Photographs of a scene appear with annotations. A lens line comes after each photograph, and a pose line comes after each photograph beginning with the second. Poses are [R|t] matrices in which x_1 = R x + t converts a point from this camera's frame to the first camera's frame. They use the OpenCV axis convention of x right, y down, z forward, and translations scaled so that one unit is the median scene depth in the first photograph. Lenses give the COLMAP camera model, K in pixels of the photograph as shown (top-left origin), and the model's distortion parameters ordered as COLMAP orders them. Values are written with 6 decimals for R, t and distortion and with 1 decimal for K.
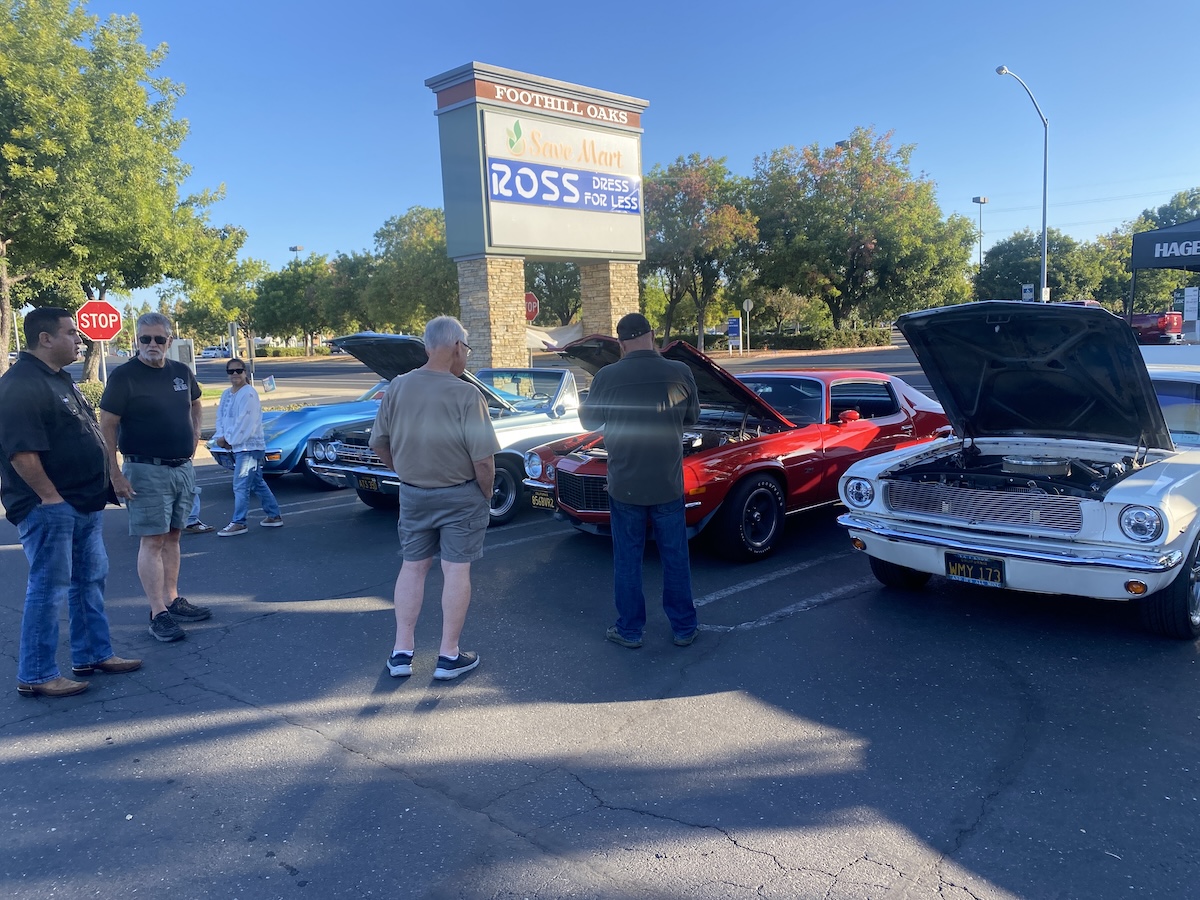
lens RADIAL K [[915.9, 0, 597.1], [0, 915.9, 452.2], [0, 0, 1]] dist [0.013771, -0.001910]
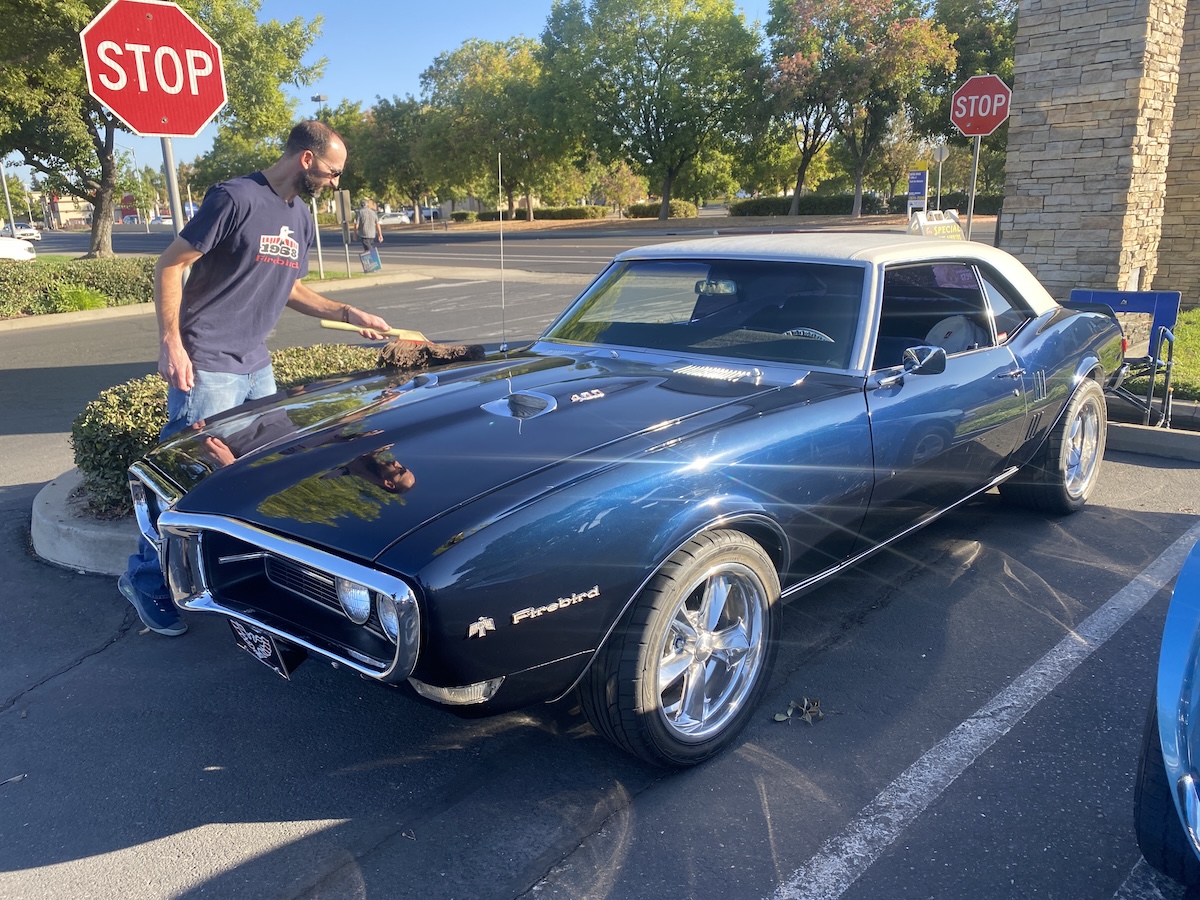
lens RADIAL K [[915.9, 0, 599.3], [0, 915.9, 450.5], [0, 0, 1]] dist [0.013771, -0.001910]
pose [[0.999936, 0.004314, -0.010413, -0.068049], [-0.002863, 0.990772, 0.135512, -0.010204], [0.010901, -0.135473, 0.990721, 0.118467]]
